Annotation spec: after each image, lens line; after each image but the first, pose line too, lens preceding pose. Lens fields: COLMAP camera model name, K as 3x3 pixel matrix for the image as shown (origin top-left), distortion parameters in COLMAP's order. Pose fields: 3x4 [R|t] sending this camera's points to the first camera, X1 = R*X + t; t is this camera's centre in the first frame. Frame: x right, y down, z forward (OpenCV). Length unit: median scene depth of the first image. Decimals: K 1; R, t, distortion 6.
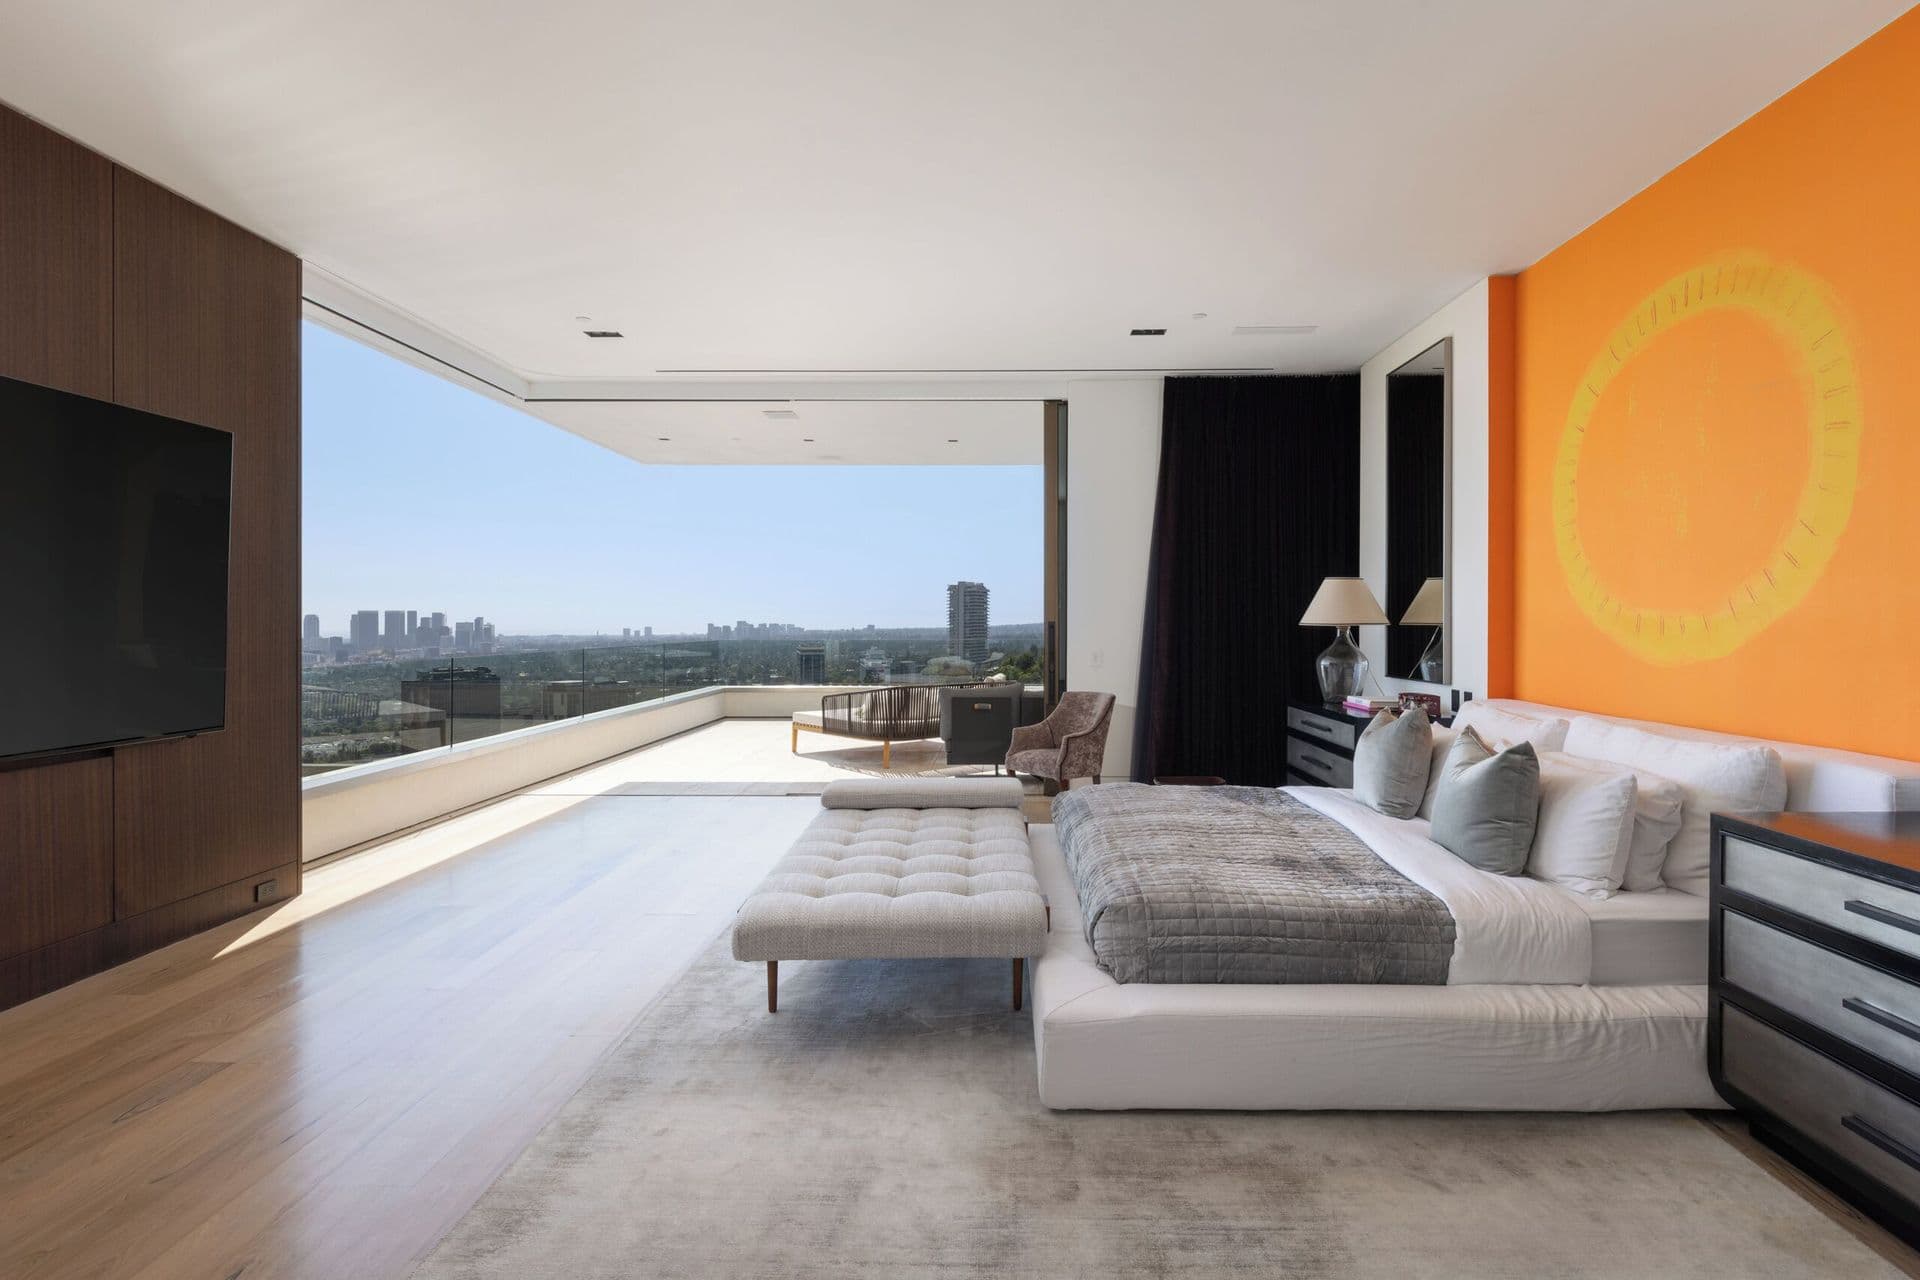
lens RADIAL K [[1321.6, 0, 960.0], [0, 1321.6, 640.0], [0, 0, 1]] dist [-0.009411, -0.001588]
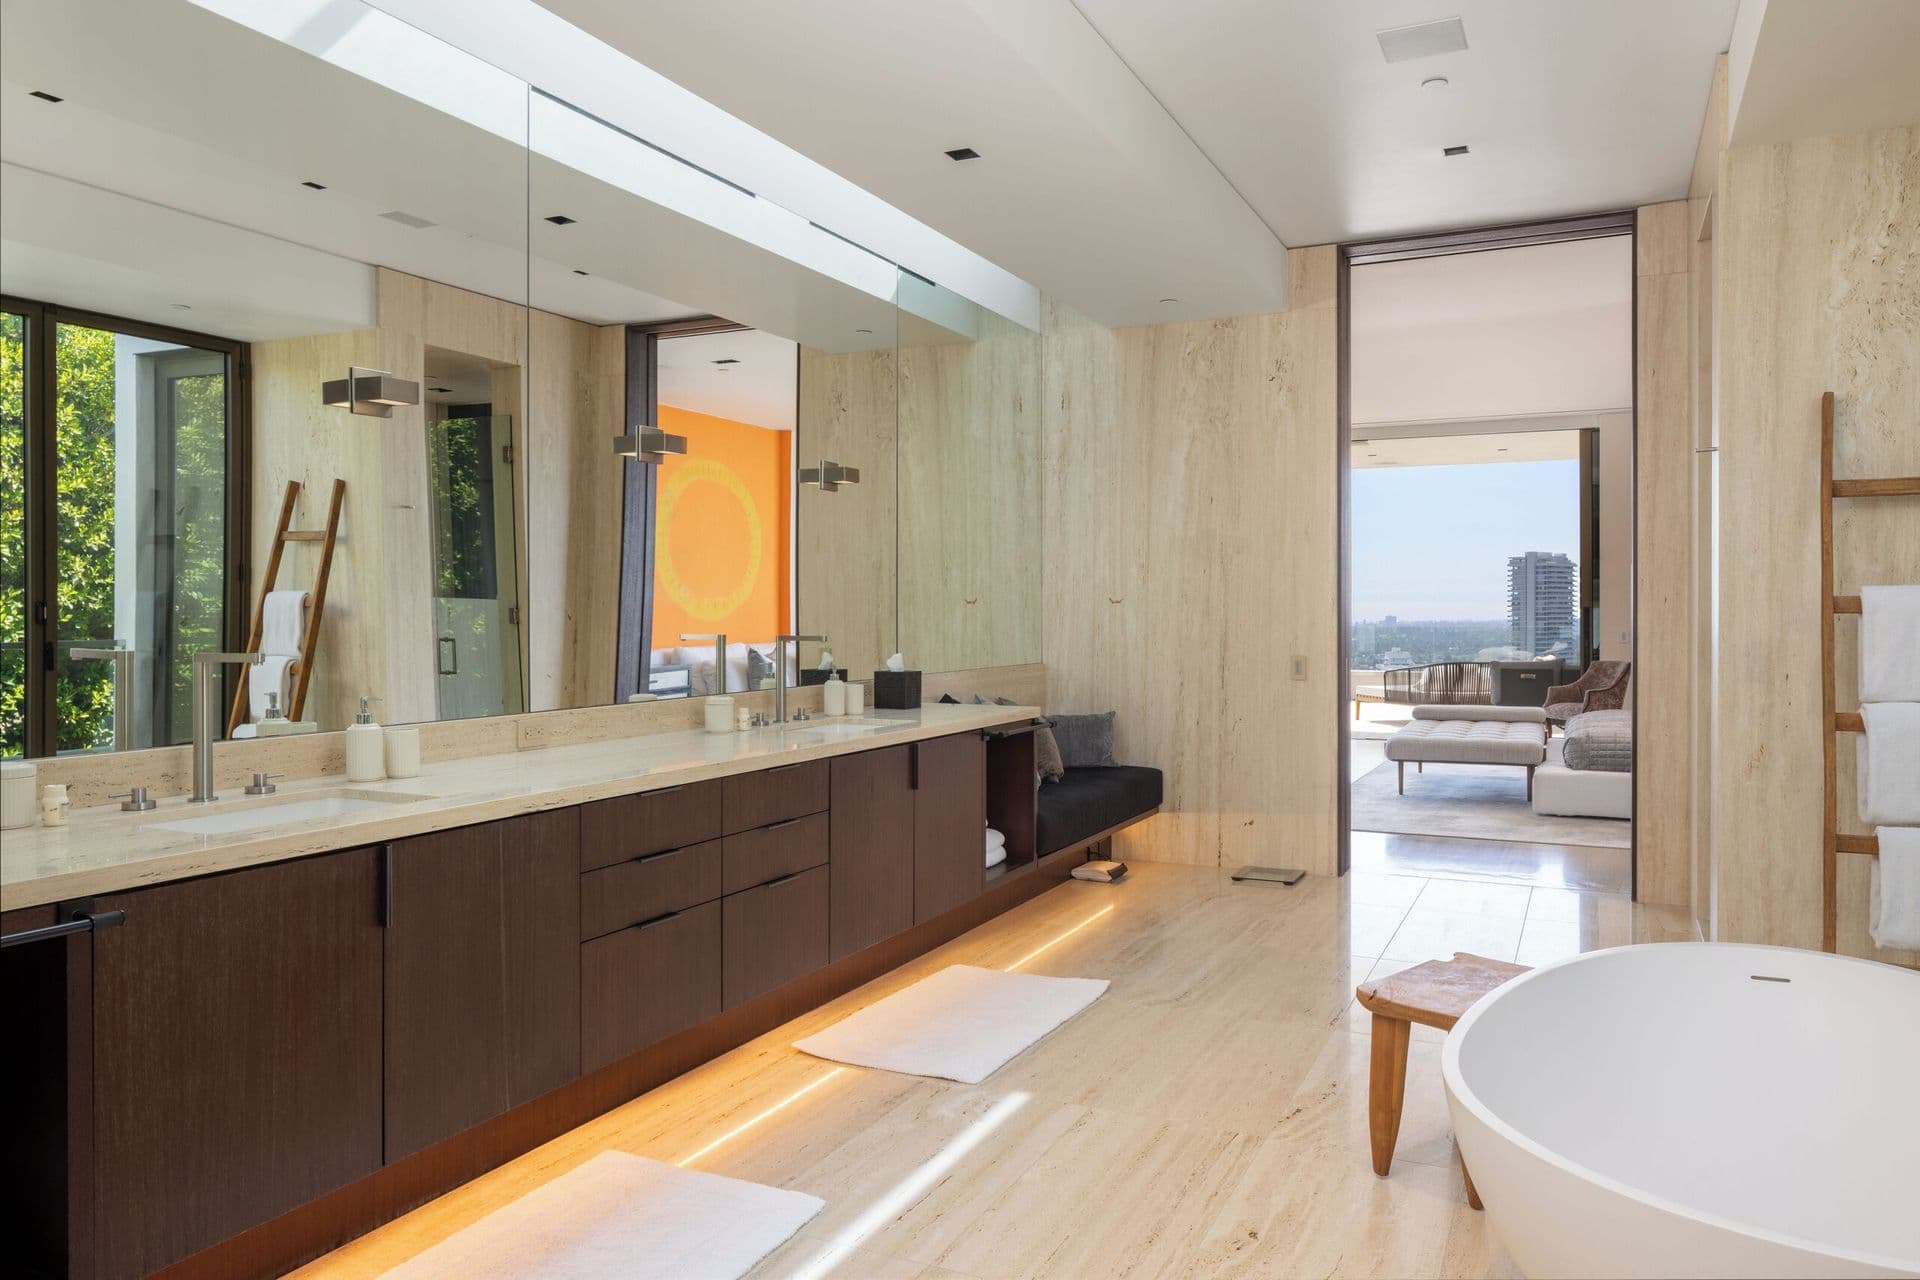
lens RADIAL K [[1321.6, 0, 960.0], [0, 1321.6, 640.0], [0, 0, 1]] dist [-0.009411, -0.001588]
pose [[0.921152, -0.000155, -0.389203, 0.009810], [0.002691, 0.999979, 0.005970, 0.008436], [0.389193, -0.006547, 0.921133, -0.367908]]
